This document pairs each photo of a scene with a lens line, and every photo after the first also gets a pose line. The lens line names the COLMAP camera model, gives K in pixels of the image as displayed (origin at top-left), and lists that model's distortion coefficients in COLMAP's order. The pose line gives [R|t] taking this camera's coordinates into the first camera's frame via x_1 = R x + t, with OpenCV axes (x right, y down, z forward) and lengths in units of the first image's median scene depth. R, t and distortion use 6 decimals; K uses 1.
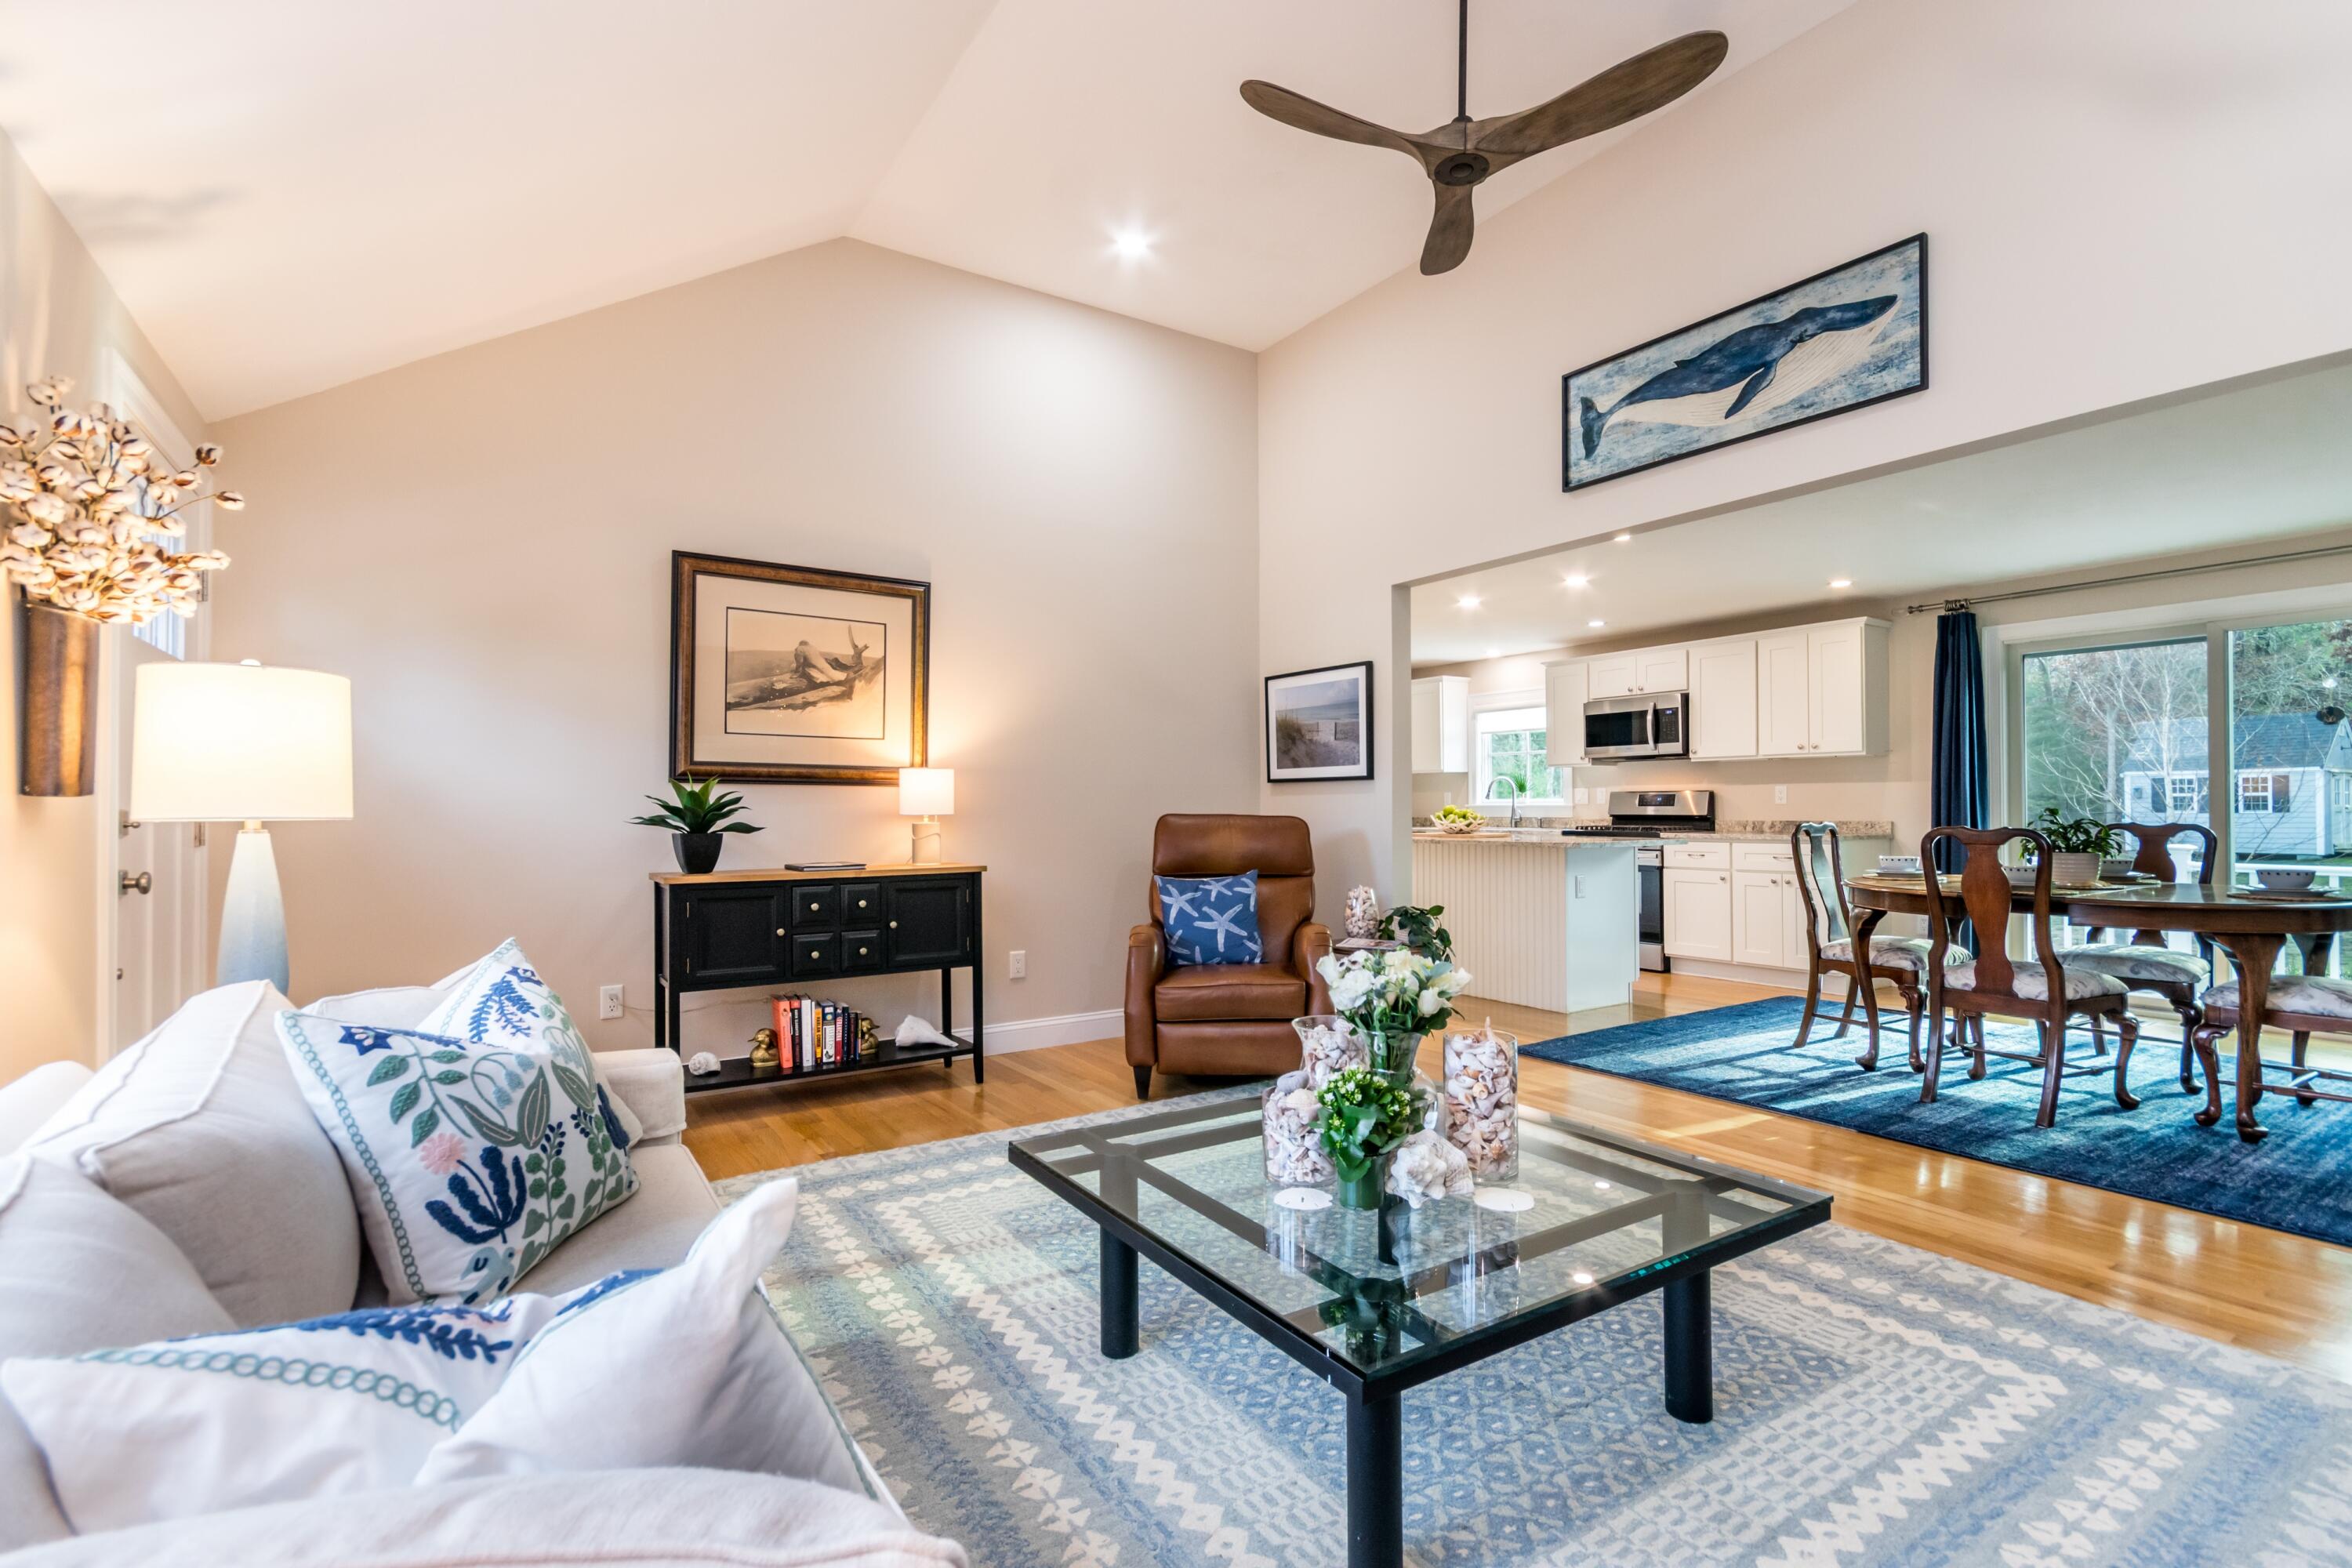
lens RADIAL K [[1079.5, 0, 1183.0], [0, 1079.5, 795.0], [0, 0, 1]] dist [0.001612, 0.000464]
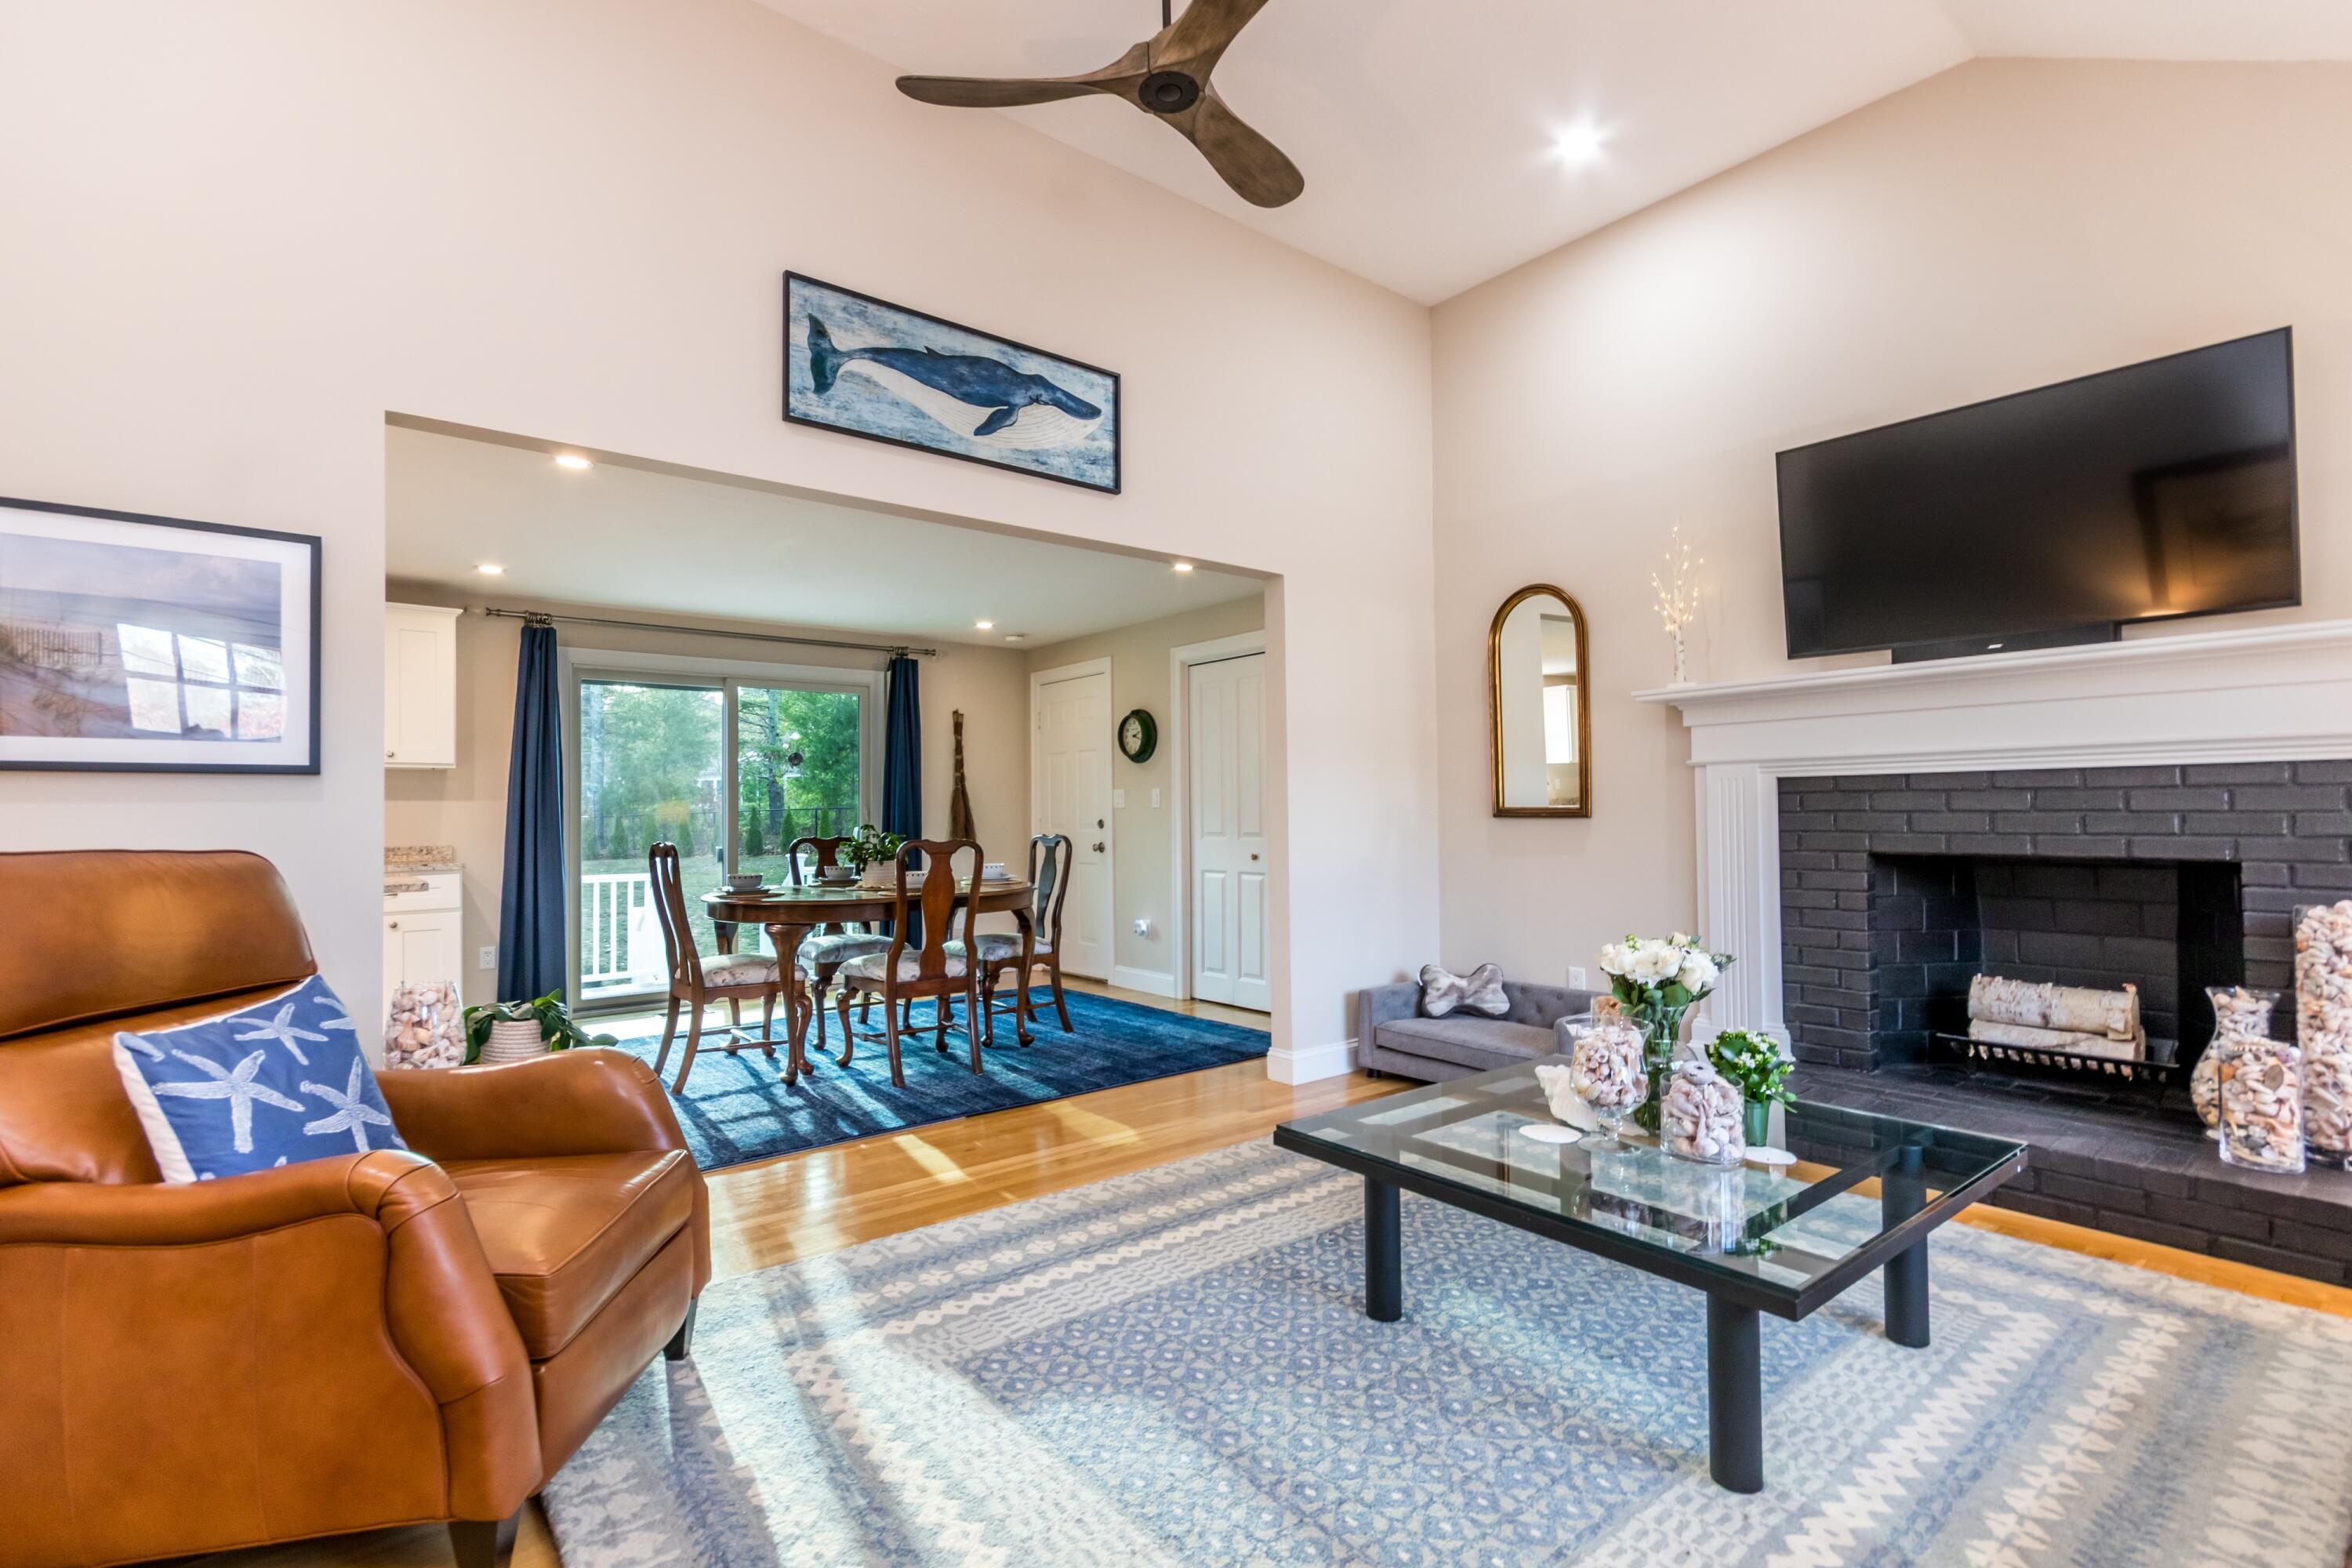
lens RADIAL K [[1079.5, 0, 1183.0], [0, 1079.5, 795.0], [0, 0, 1]] dist [0.001612, 0.000464]
pose [[-0.102154, 0.026007, 0.994429, -0.420111], [0.001779, 0.999661, -0.025962, 0.010504], [-0.994767, -0.000883, -0.102165, 0.752125]]
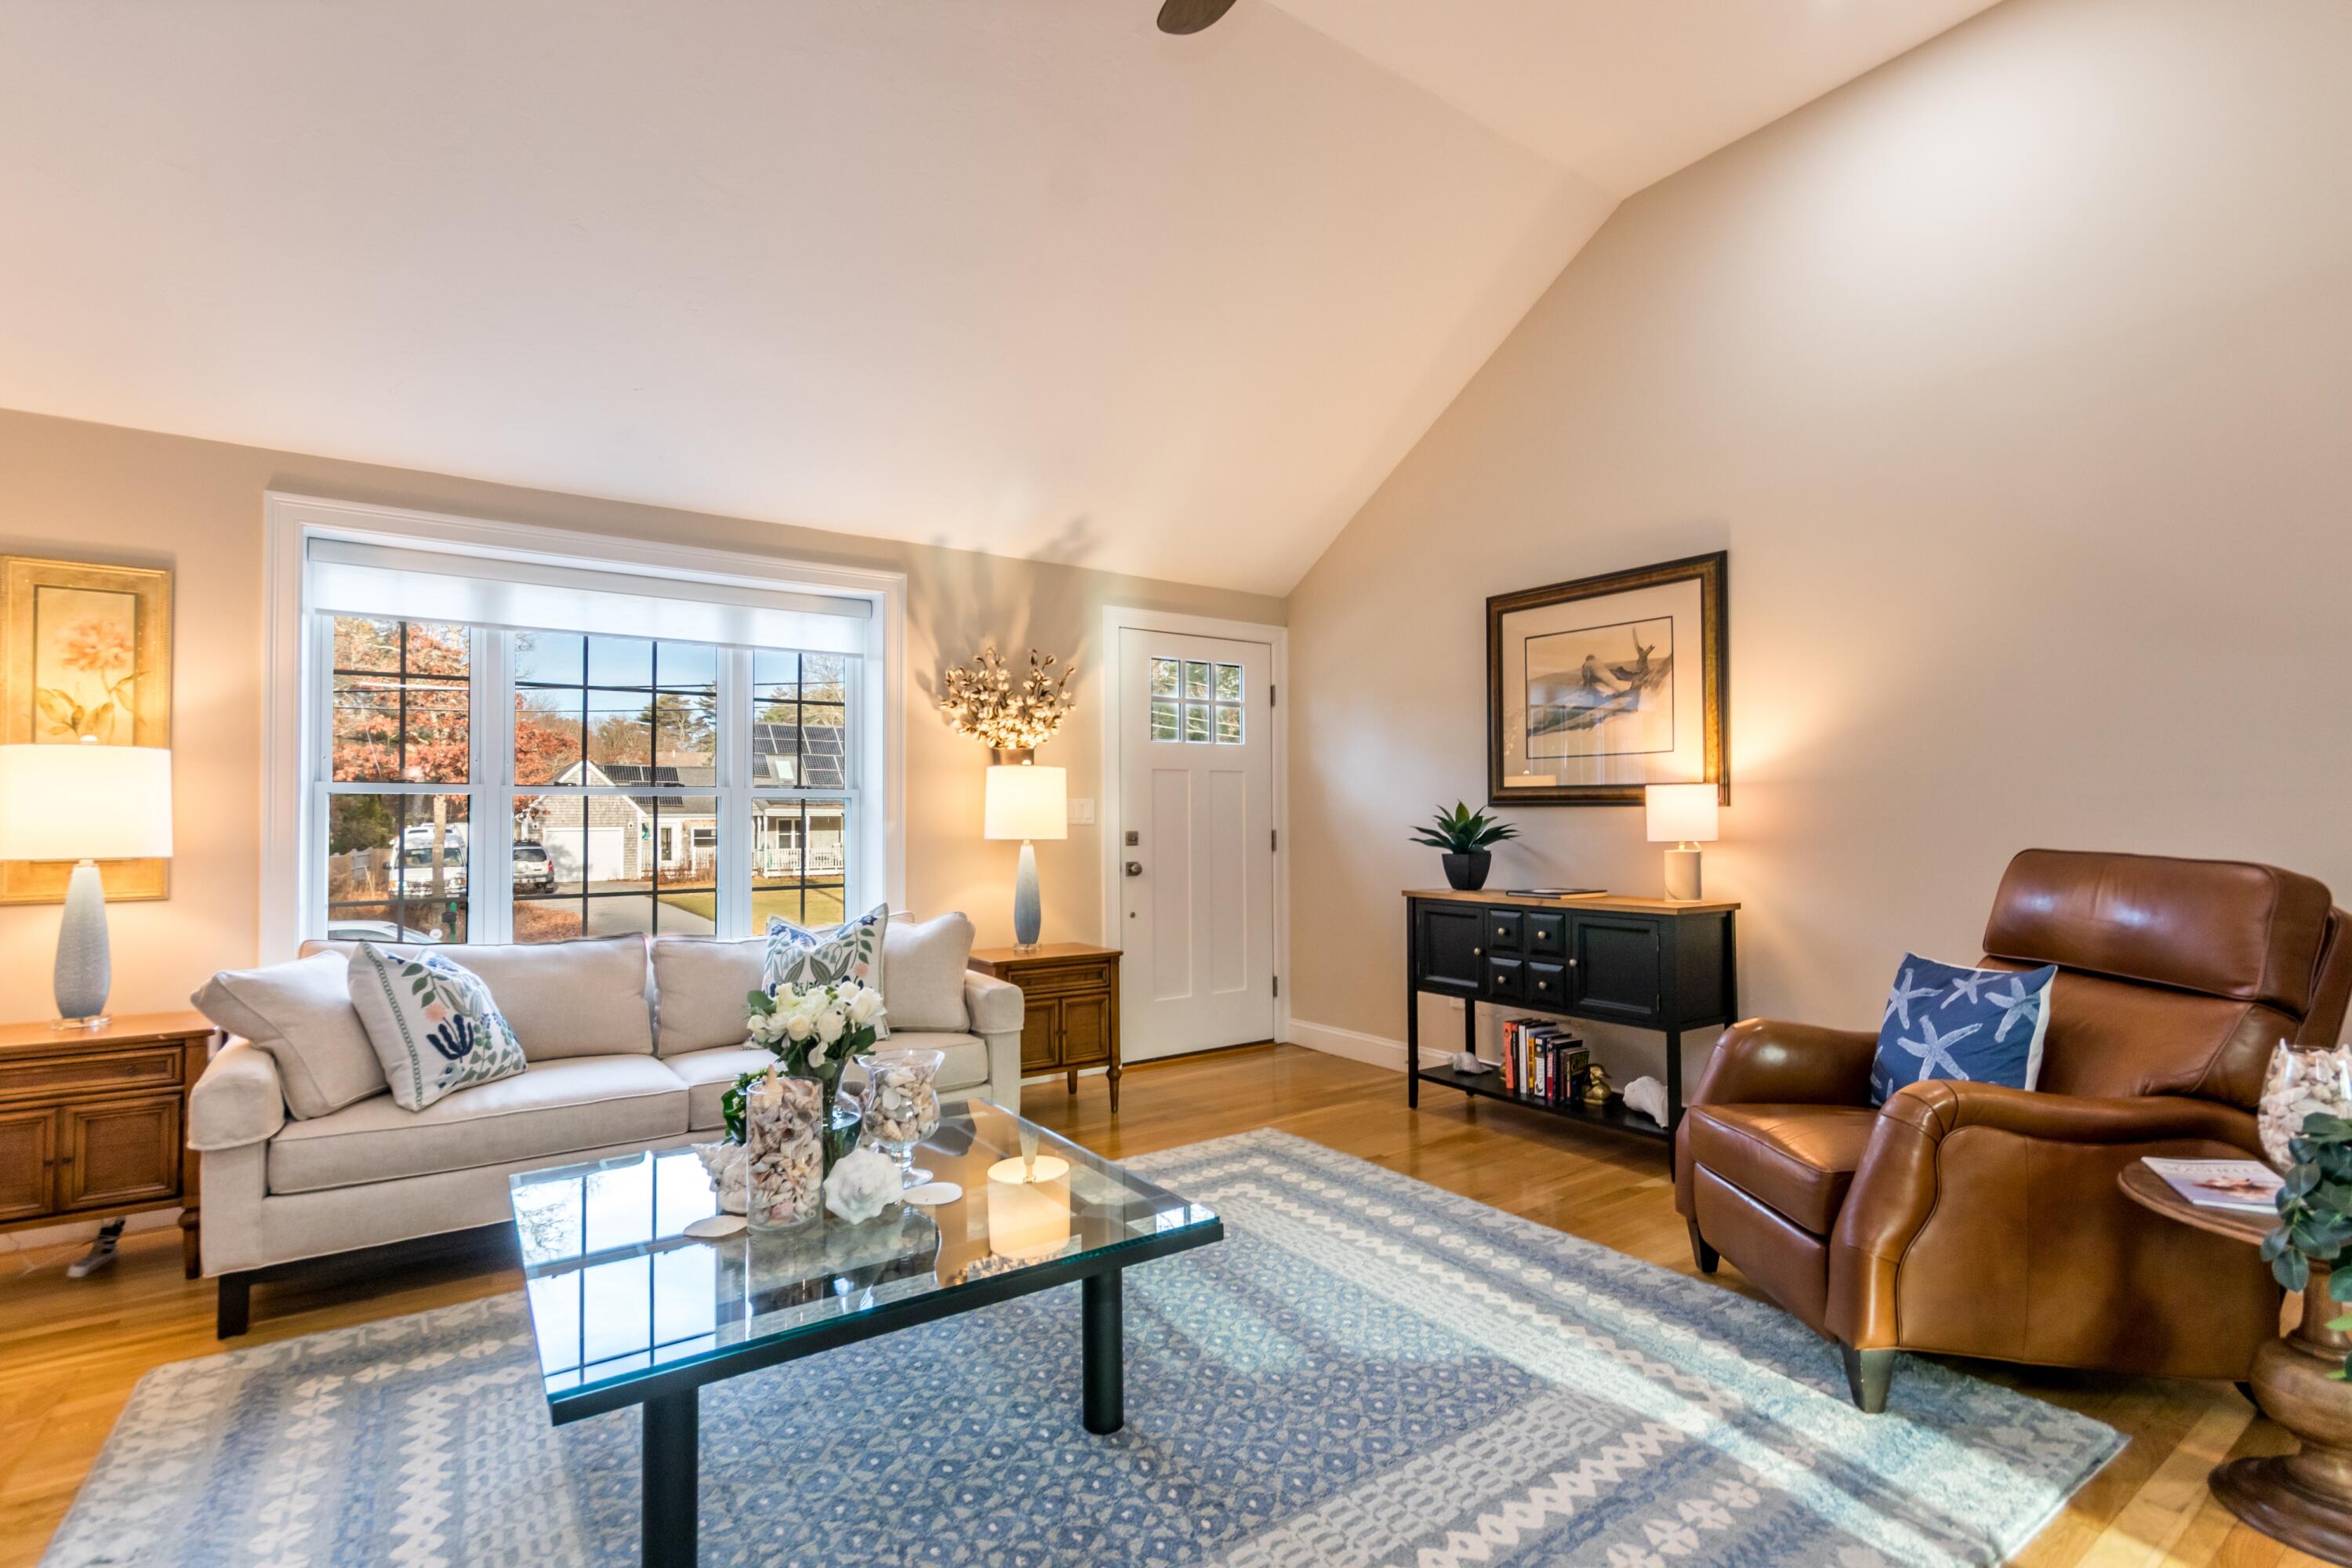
lens RADIAL K [[1079.5, 0, 1183.0], [0, 1079.5, 795.0], [0, 0, 1]] dist [0.001612, 0.000464]
pose [[0.031561, -0.019287, -0.999316, 0.597158], [0.018263, 0.999658, -0.018717, -0.008441], [0.999335, -0.017660, 0.031902, 0.620725]]
